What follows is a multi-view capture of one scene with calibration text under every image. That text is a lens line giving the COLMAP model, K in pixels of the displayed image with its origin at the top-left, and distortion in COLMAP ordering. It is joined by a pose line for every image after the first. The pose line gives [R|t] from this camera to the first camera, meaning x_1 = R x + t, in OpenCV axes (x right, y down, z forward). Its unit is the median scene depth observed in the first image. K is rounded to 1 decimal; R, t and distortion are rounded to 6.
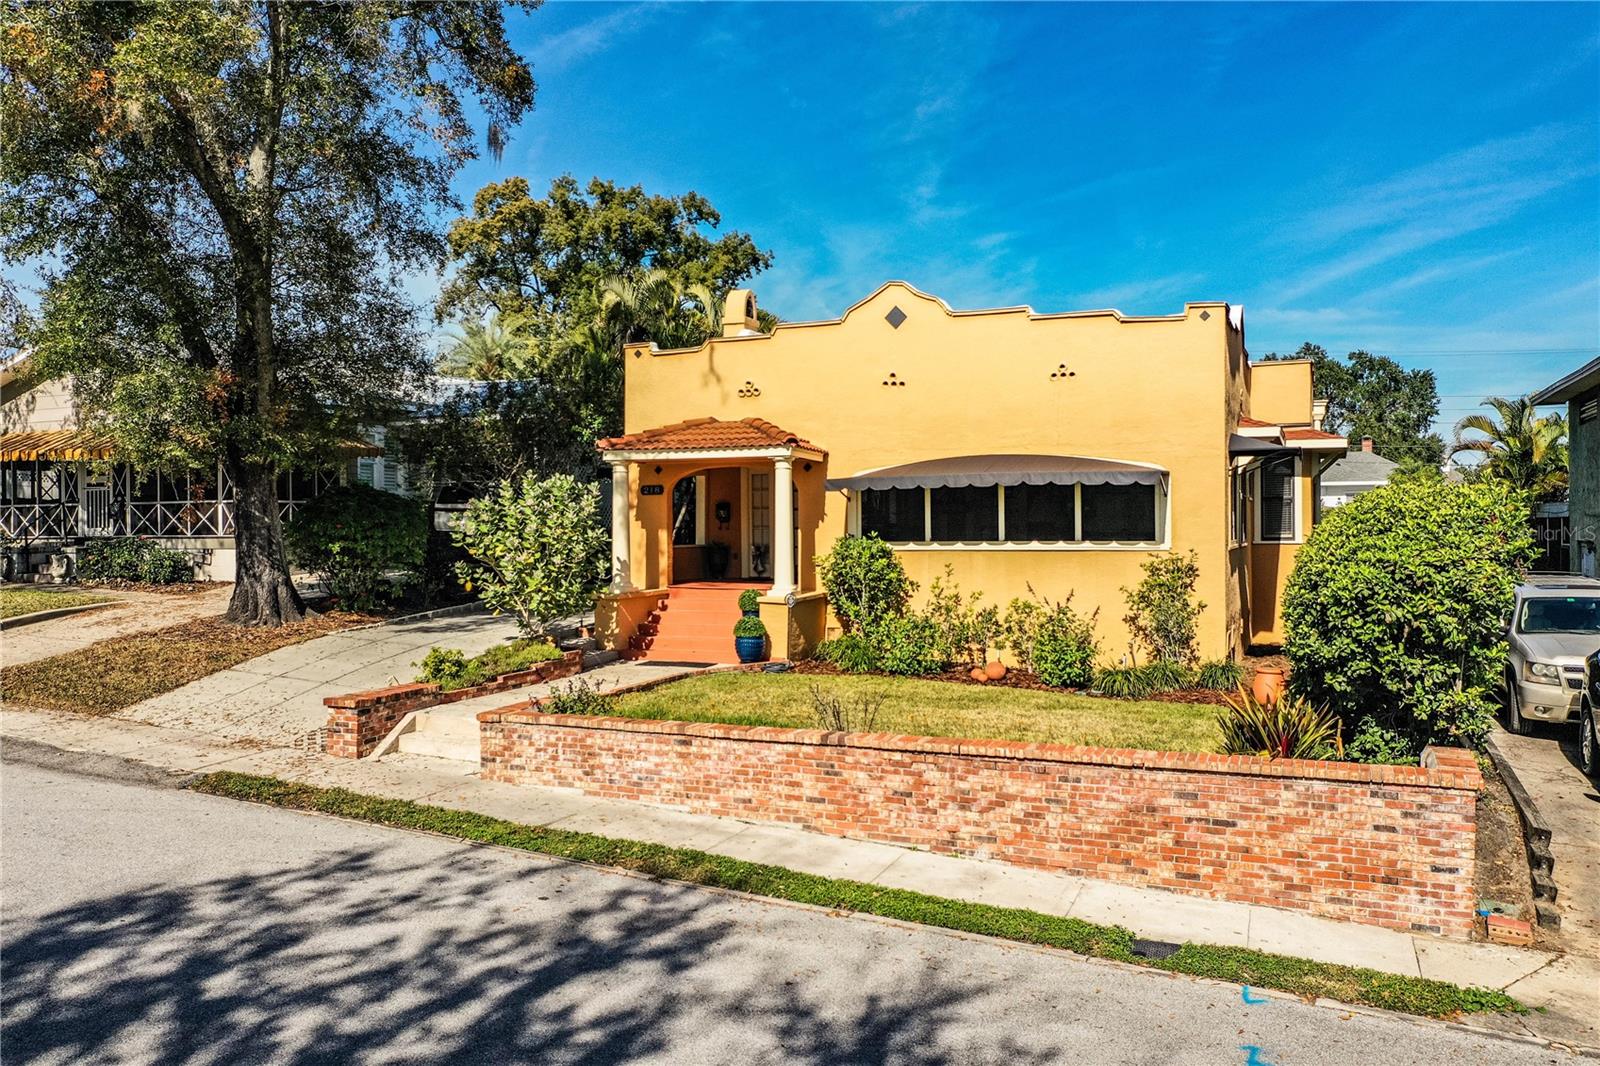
lens RADIAL K [[1258.6, 0, 800.0], [0, 1258.6, 529.2], [0, 0, 1]] dist [-0.006684, 0.007130]
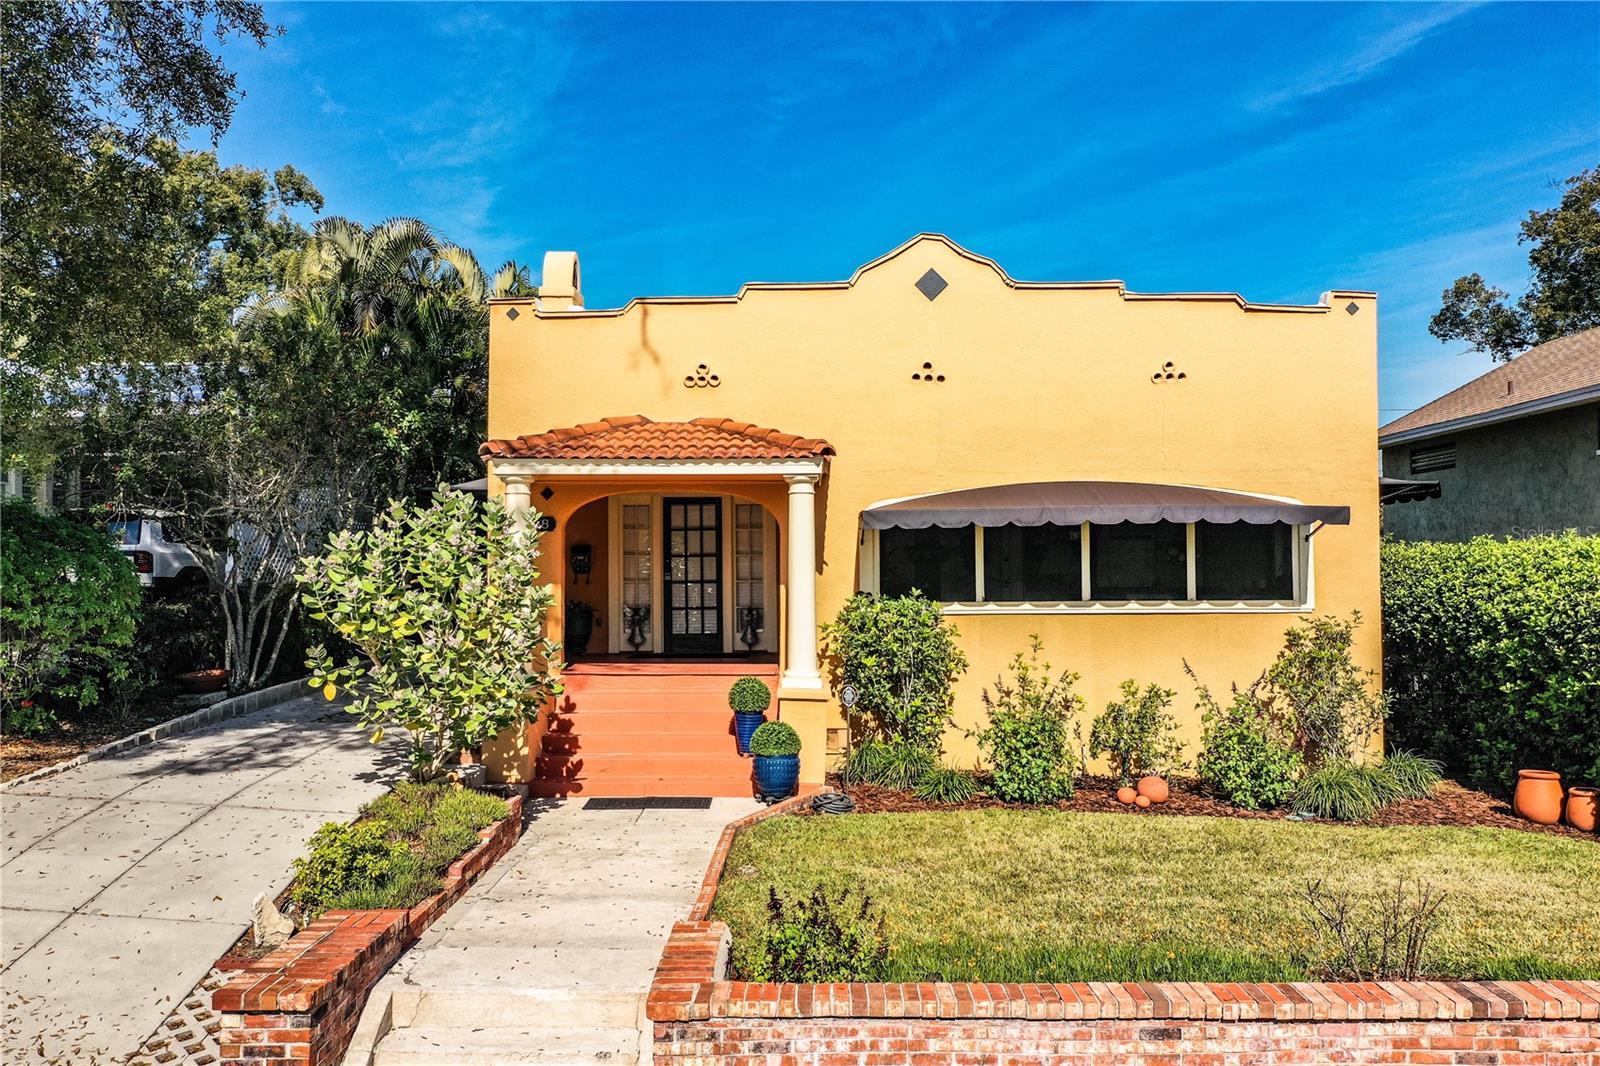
lens RADIAL K [[1258.6, 0, 800.0], [0, 1258.6, 529.2], [0, 0, 1]] dist [-0.006684, 0.007130]
pose [[0.924005, 0.014560, 0.382103, -0.263874], [-0.000054, 0.999280, -0.037947, -0.004201], [-0.382380, 0.035043, 0.923340, 0.386171]]
